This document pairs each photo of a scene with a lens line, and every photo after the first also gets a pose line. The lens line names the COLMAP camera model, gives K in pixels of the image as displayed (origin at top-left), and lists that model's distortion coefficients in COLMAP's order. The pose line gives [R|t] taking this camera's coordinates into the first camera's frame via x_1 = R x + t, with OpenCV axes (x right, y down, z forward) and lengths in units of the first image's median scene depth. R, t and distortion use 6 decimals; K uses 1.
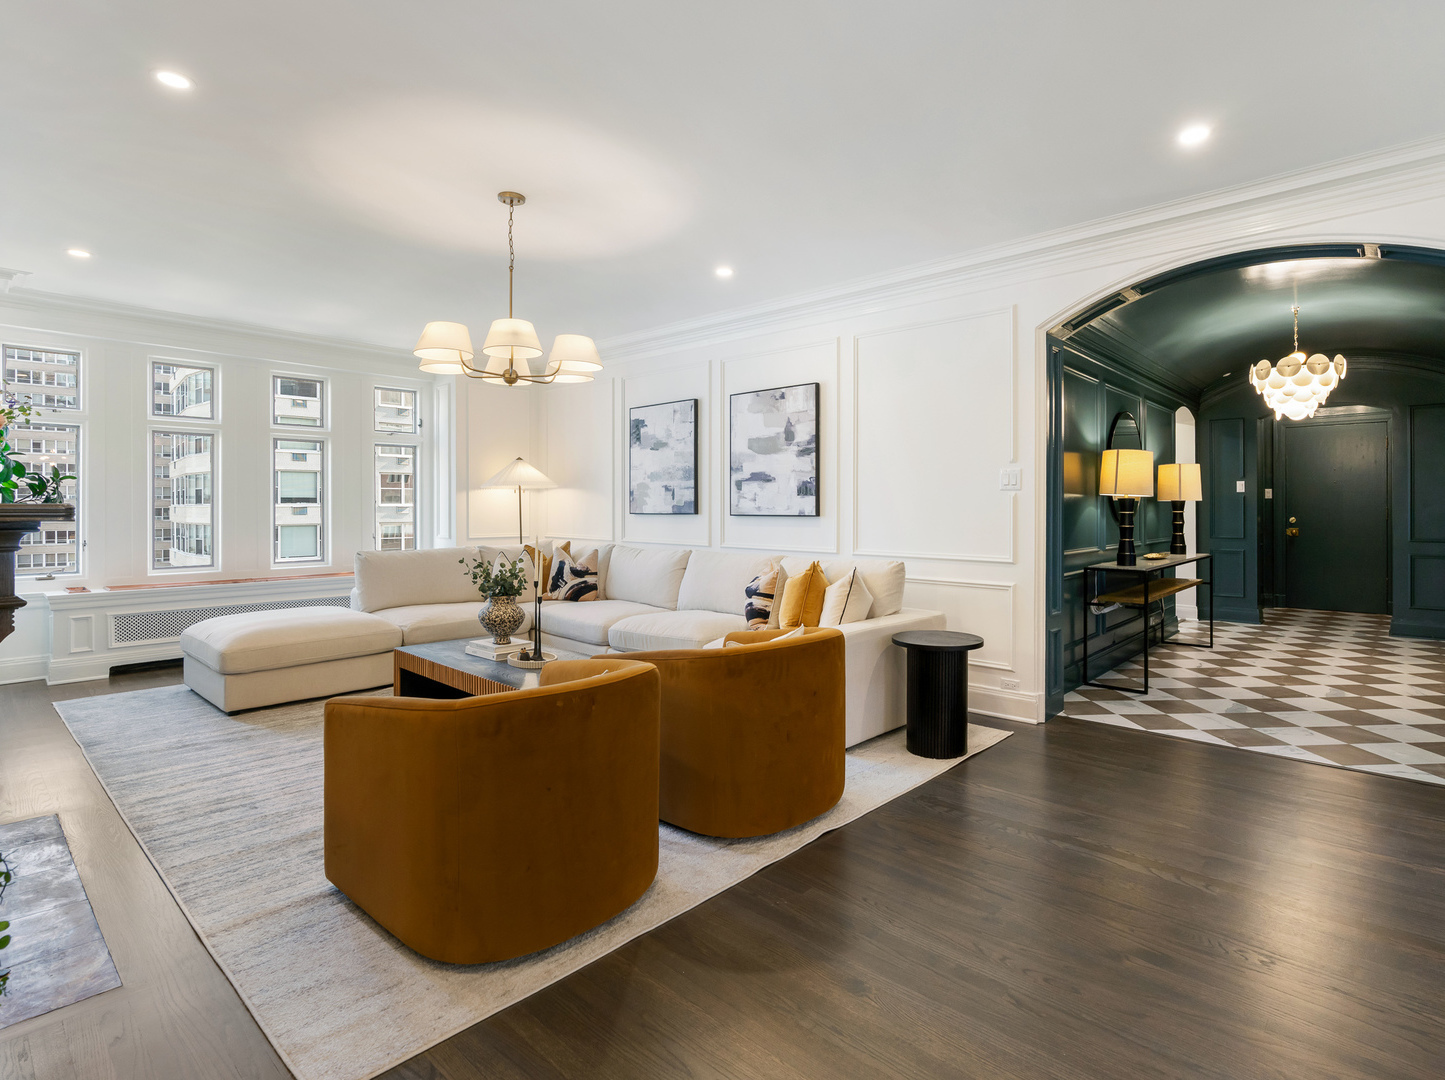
lens RADIAL K [[743.8, 0, 758.6], [0, 743.8, 508.8], [0, 0, 1]] dist [-0.010532, 0.003554]
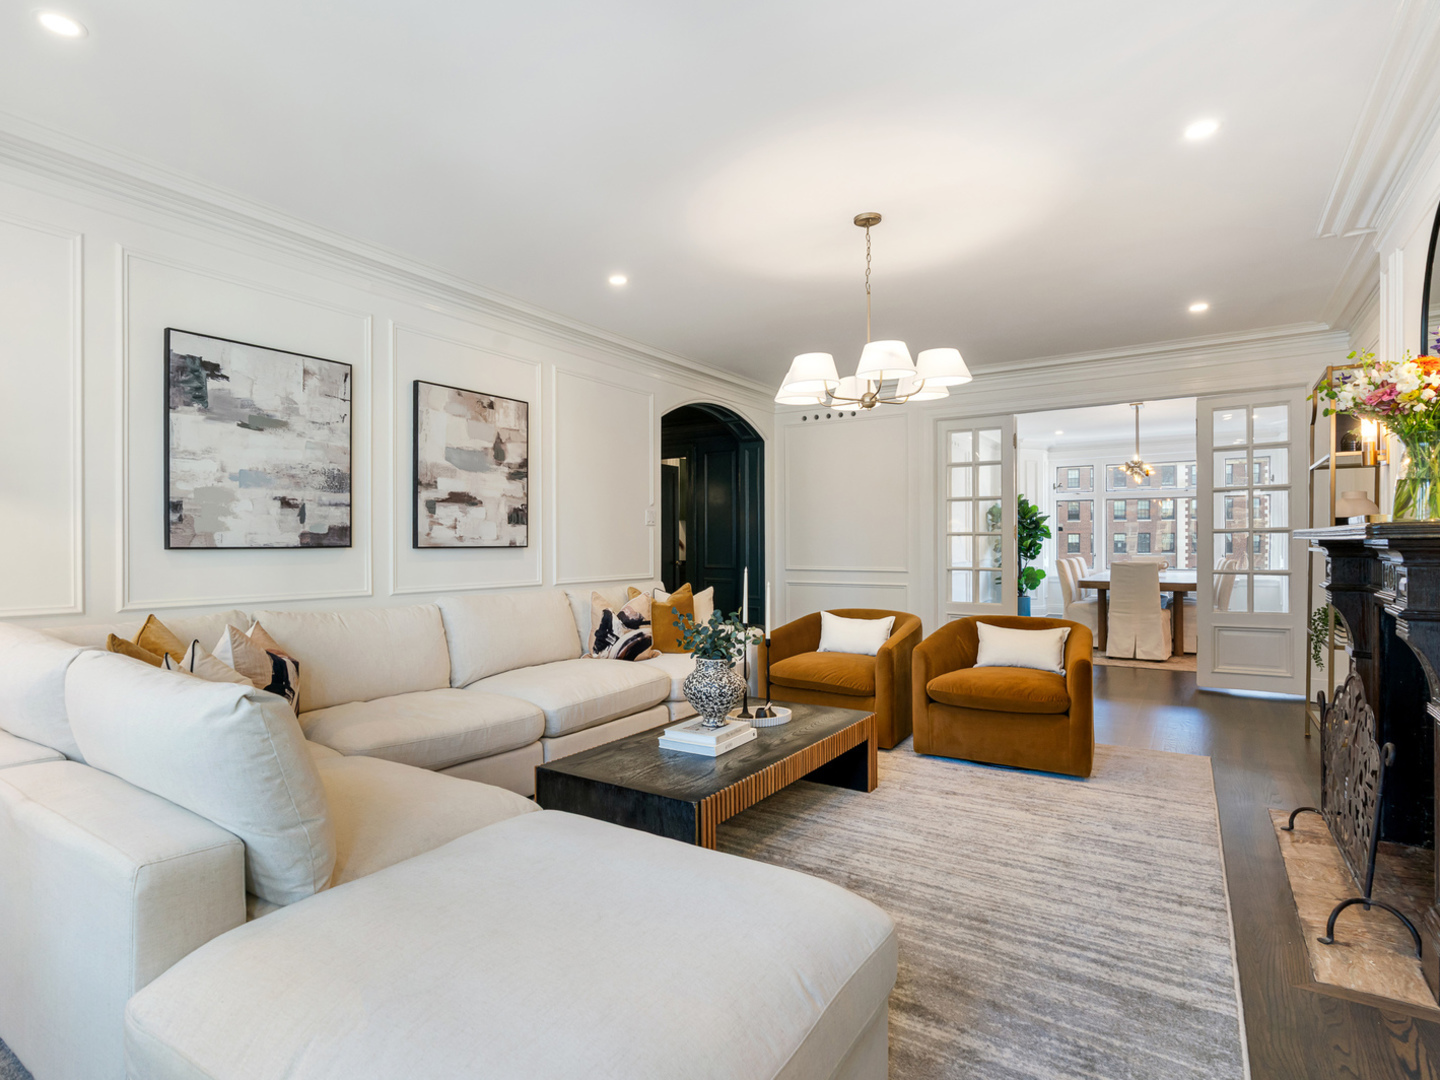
lens RADIAL K [[741.2, 0, 683.5], [0, 741.2, 545.6], [0, 0, 1]] dist [-0.010532, 0.003554]
pose [[-0.128710, -0.005310, 0.991668, -0.786936], [0.004085, 0.999974, 0.005884, 0.003547], [-0.991674, 0.004808, -0.128685, 0.844294]]
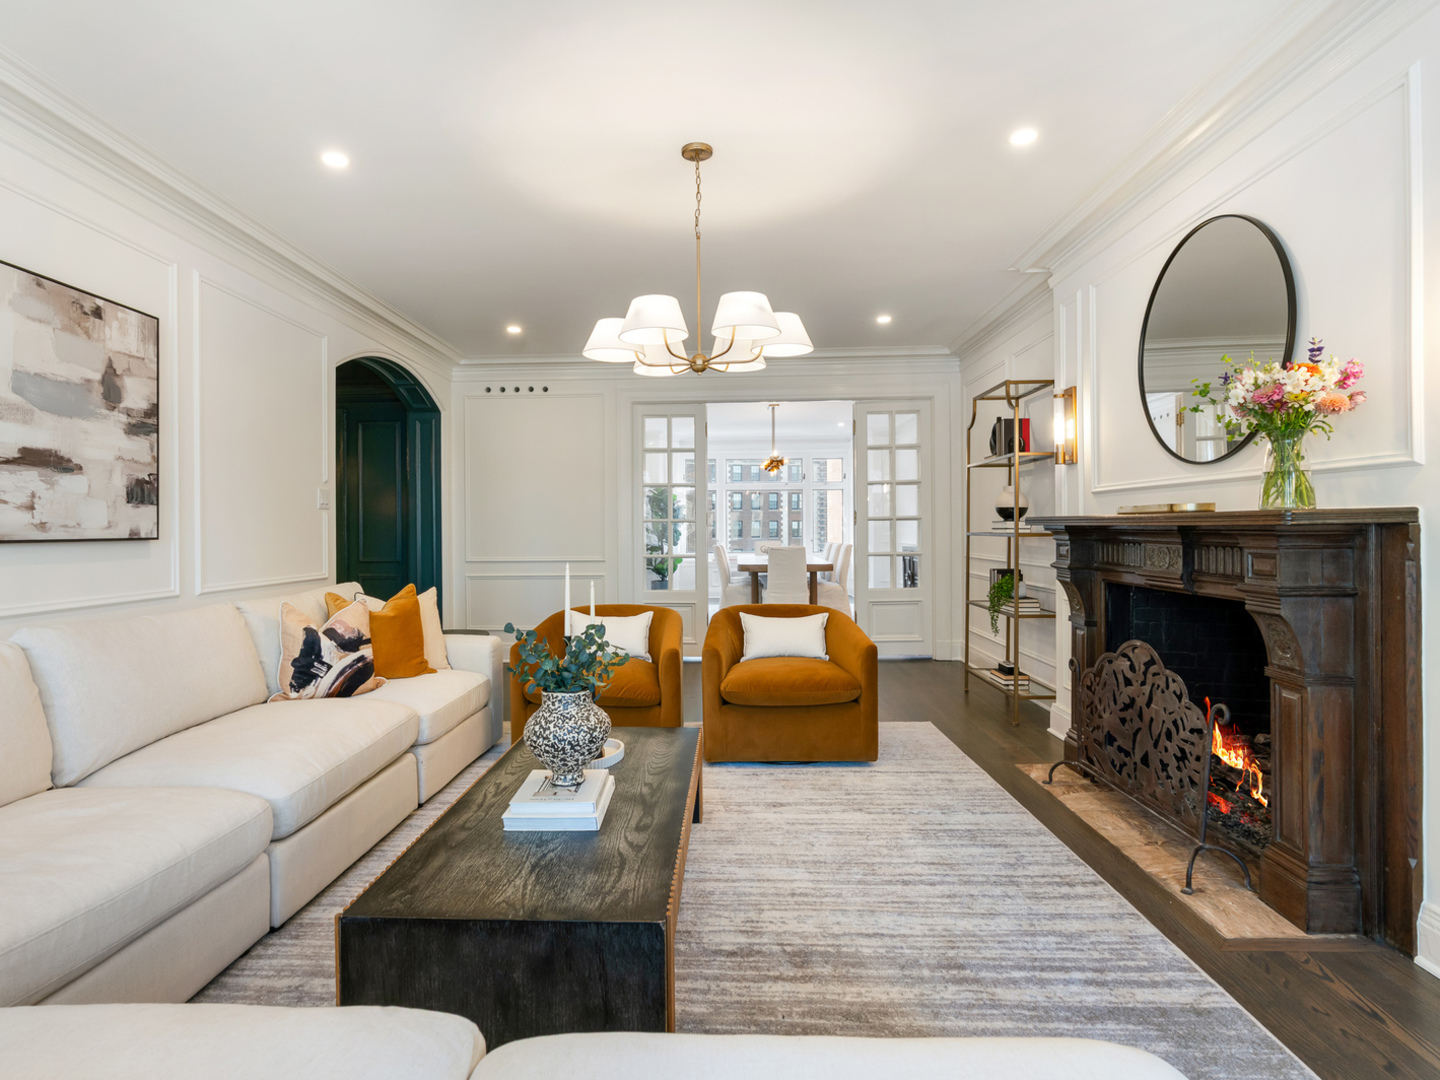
lens RADIAL K [[741.2, 0, 689.1], [0, 741.2, 529.1], [0, 0, 1]] dist [-0.010532, 0.003554]
pose [[-0.625037, 0.001717, 0.780593, -0.602839], [0.007054, 0.999969, 0.003449, 0.002695], [-0.780563, 0.007662, -0.625030, 0.946619]]
